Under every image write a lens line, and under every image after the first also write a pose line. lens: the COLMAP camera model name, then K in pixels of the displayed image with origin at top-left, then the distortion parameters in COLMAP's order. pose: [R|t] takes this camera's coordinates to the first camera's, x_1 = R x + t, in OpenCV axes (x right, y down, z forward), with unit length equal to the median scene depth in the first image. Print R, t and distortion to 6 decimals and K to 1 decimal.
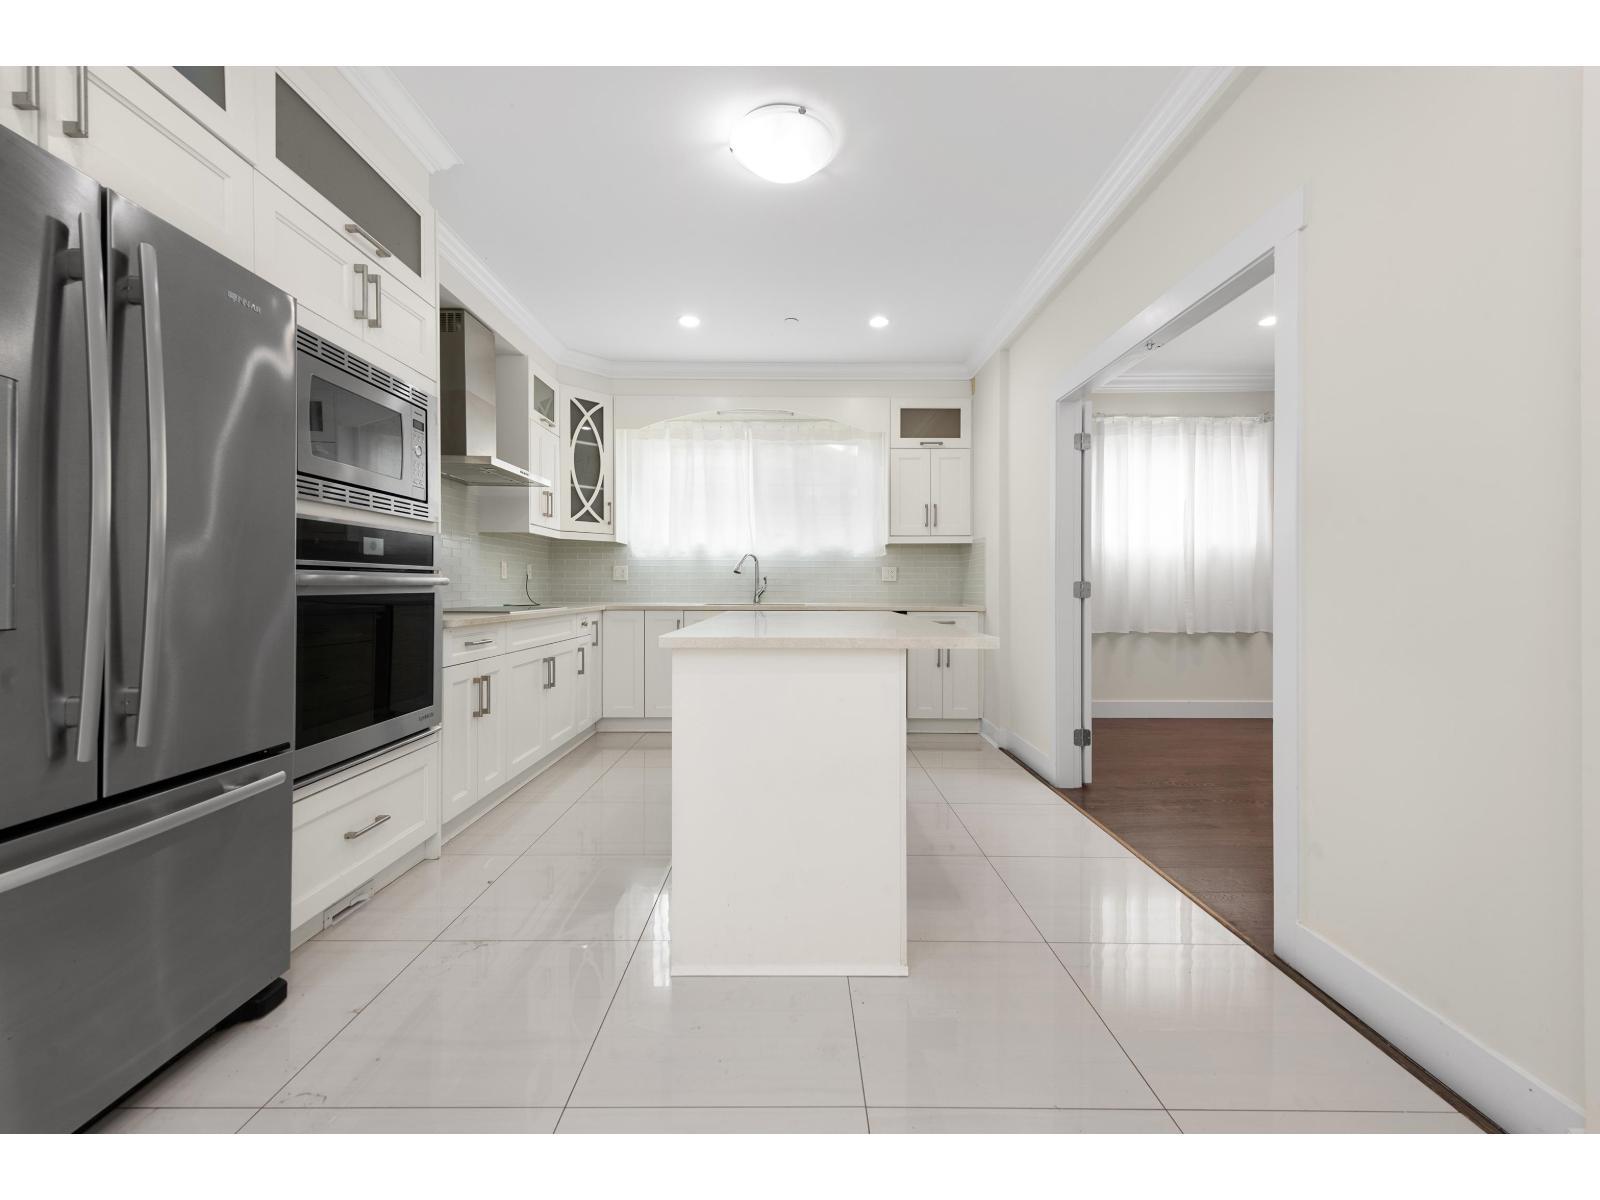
lens RADIAL K [[641.9, 0, 791.0], [0, 641.9, 595.9], [0, 0, 1]] dist [0.003863, -0.000139]
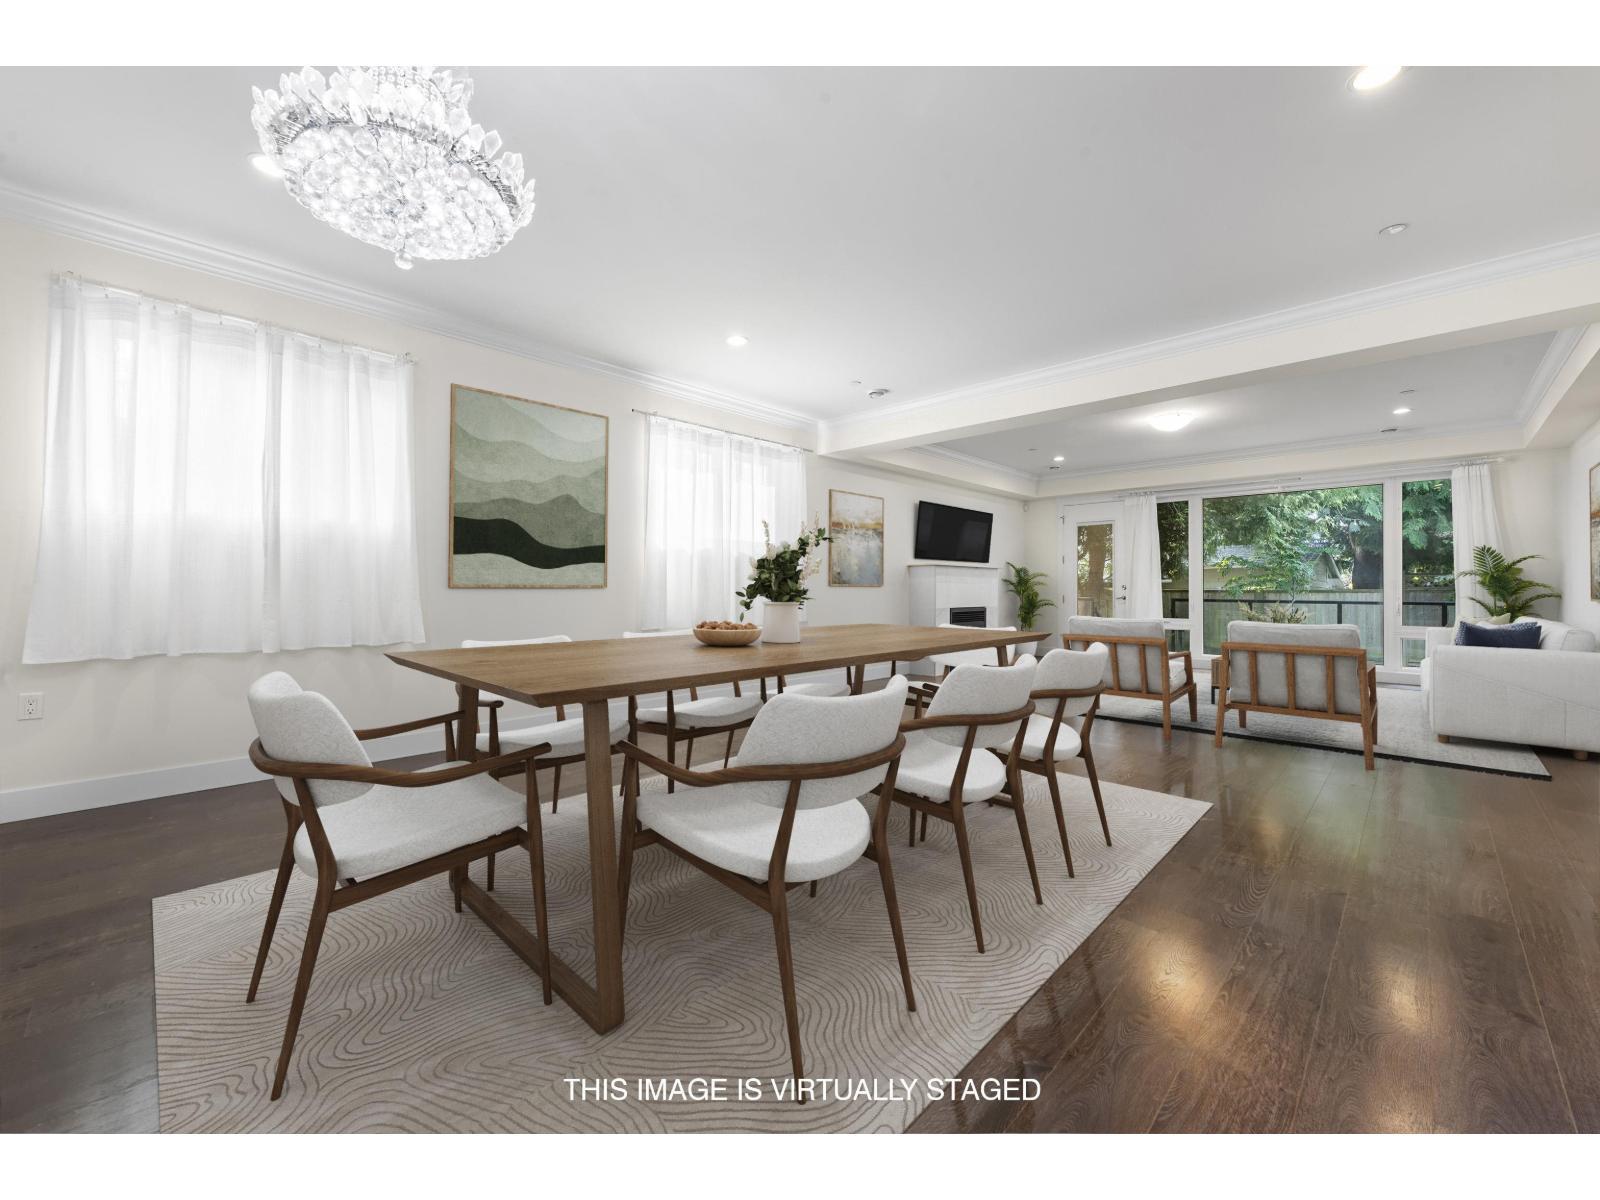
lens RADIAL K [[640.3, 0, 800.0], [0, 640.3, 600.0], [0, 0, 1]] dist [0.002218, -0.000390]
pose [[0.702430, -0.009805, 0.711685, 0.523510], [0.004970, 0.999948, 0.008871, 0.002516], [-0.711735, -0.002695, 0.702443, 0.138303]]
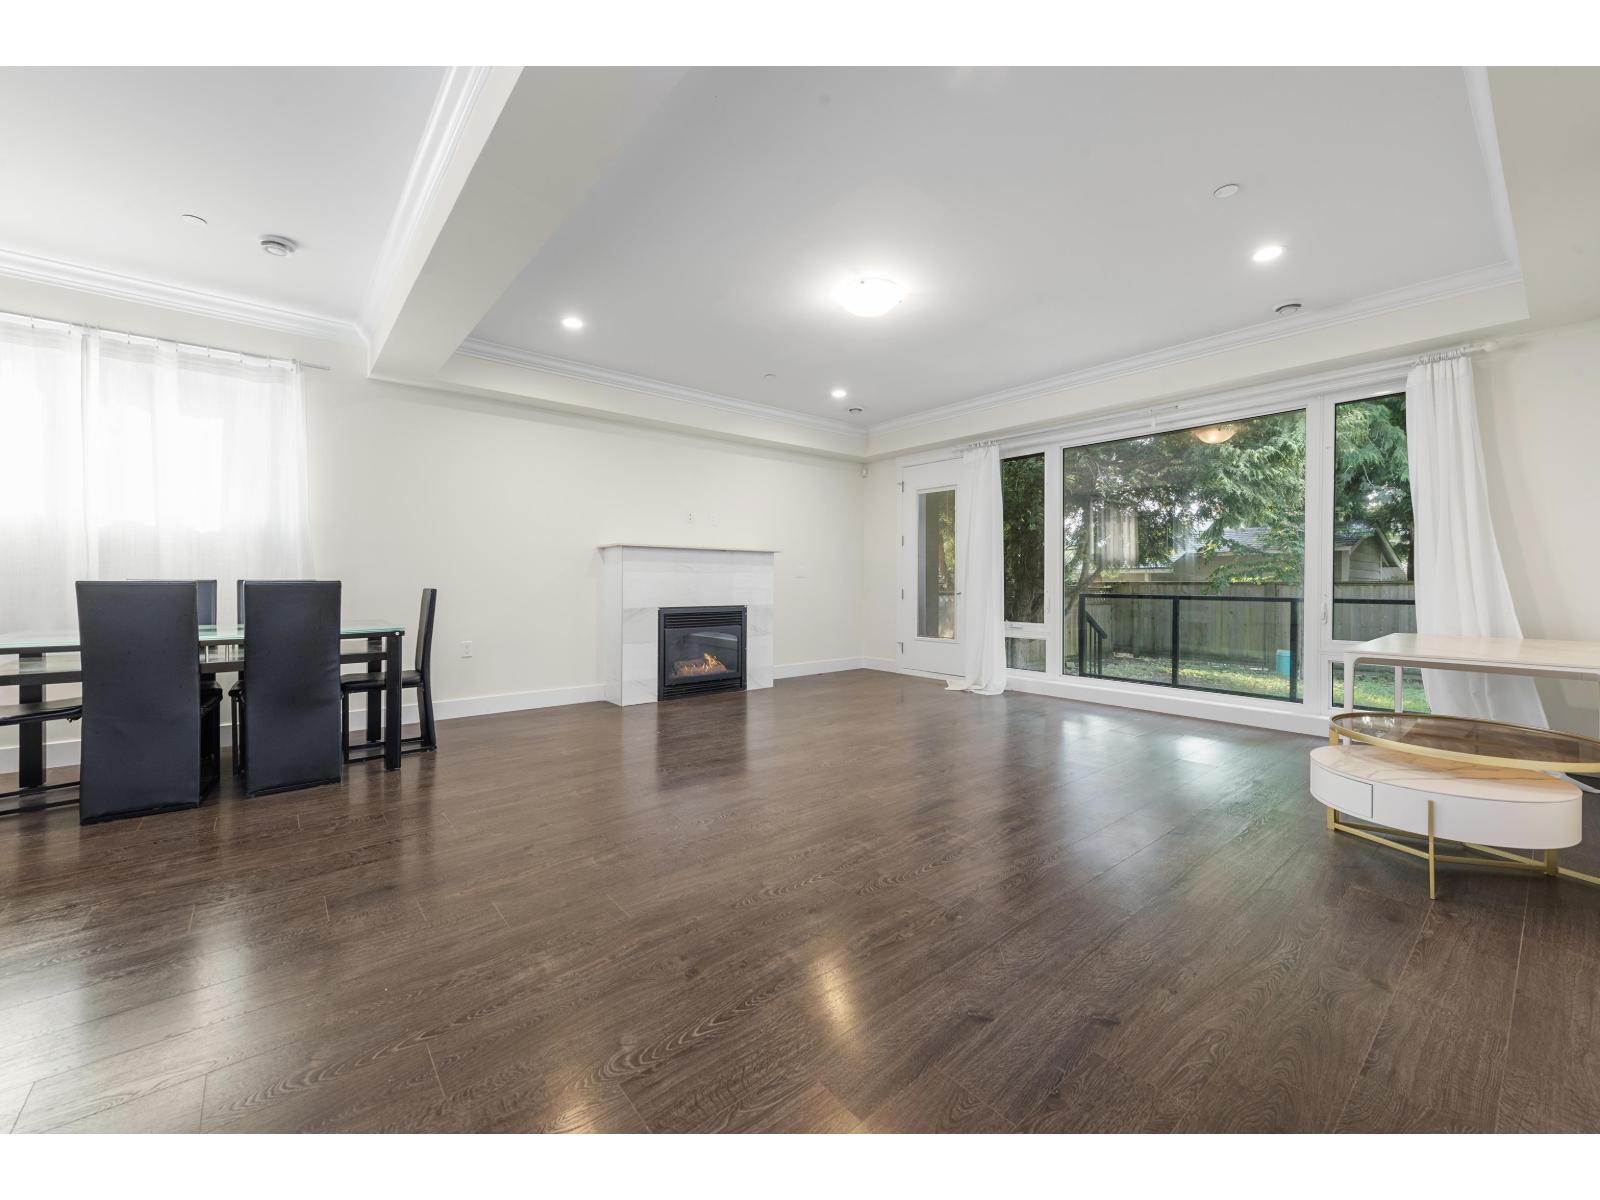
lens RADIAL K [[641.9, 0, 791.0], [0, 641.9, 595.9], [0, 0, 1]] dist [0.003863, -0.000139]
pose [[0.765830, -0.012670, 0.642918, 1.353777], [0.005438, 0.999898, 0.013228, 0.007139], [-0.643020, -0.006635, 0.765821, -0.010727]]
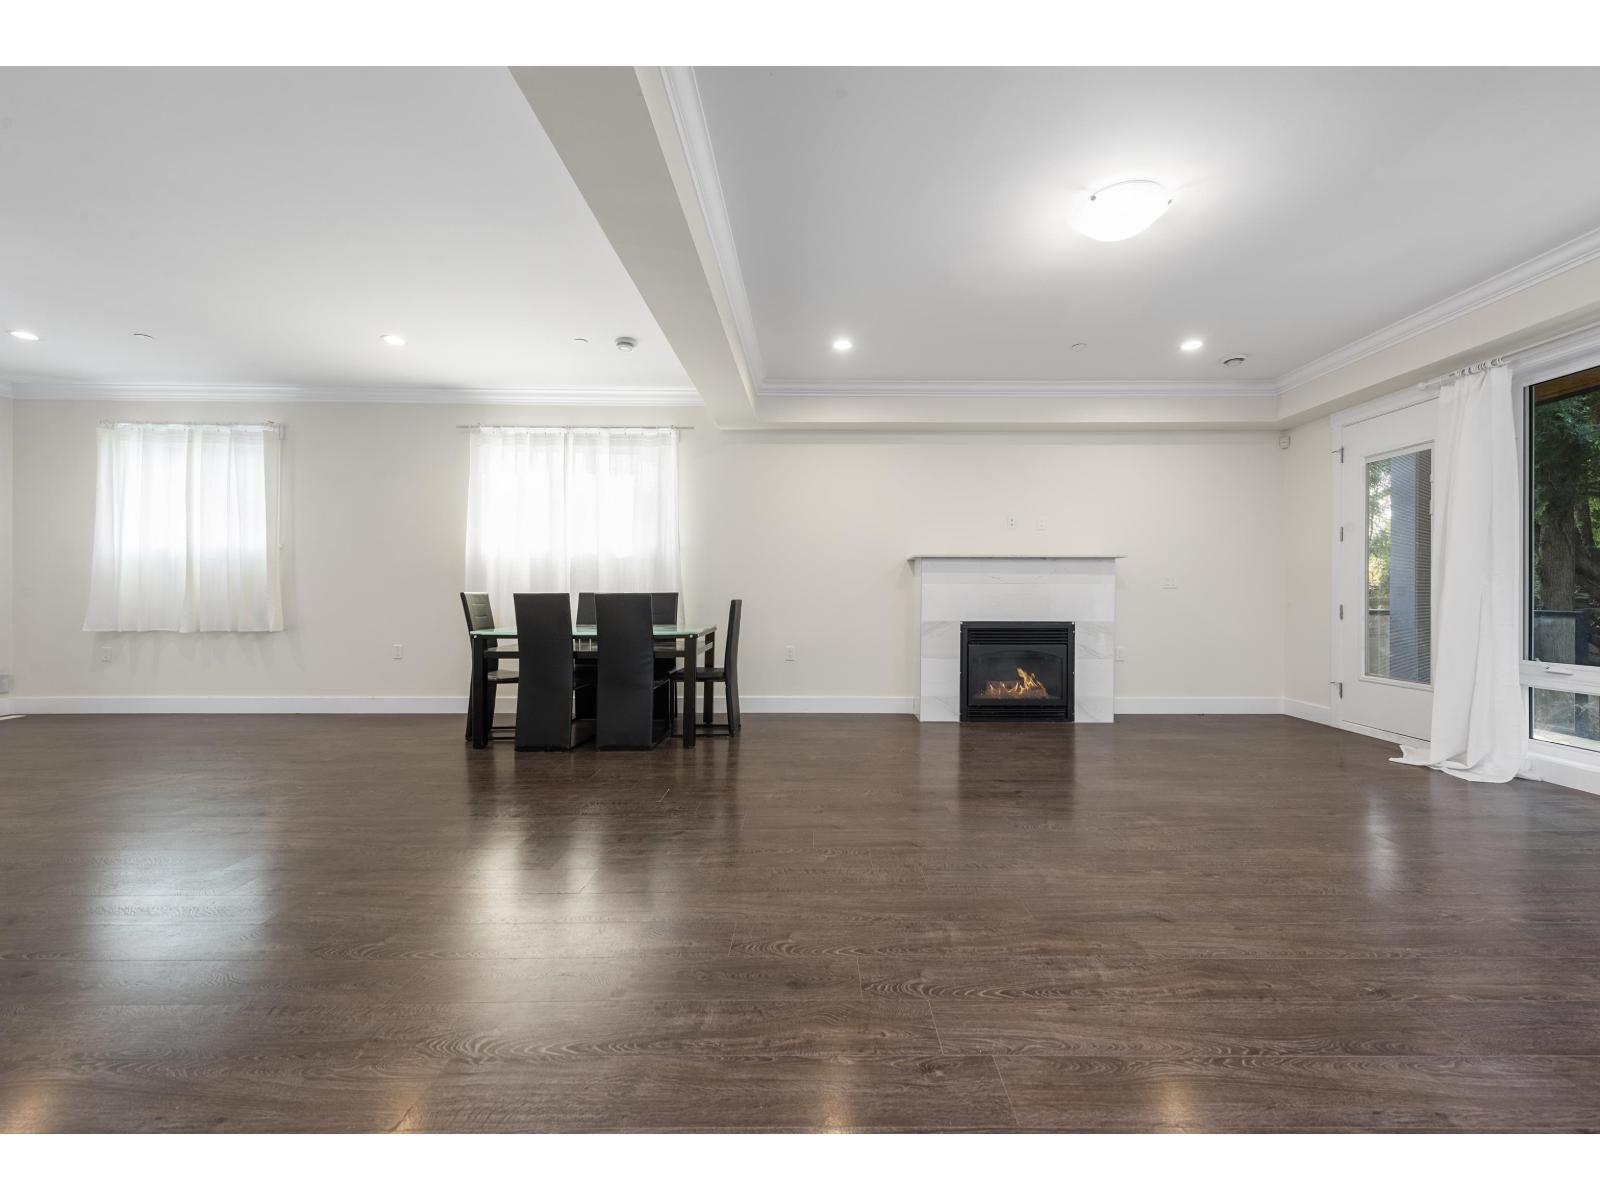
lens RADIAL K [[640.3, 0, 800.0], [0, 640.3, 600.0], [0, 0, 1]] dist [0.002218, -0.000390]
pose [[0.999998, 0.001338, 0.001559, 1.604293], [-0.001336, 0.999999, -0.001069, 0.007503], [-0.001561, 0.001067, 0.999998, -0.047457]]
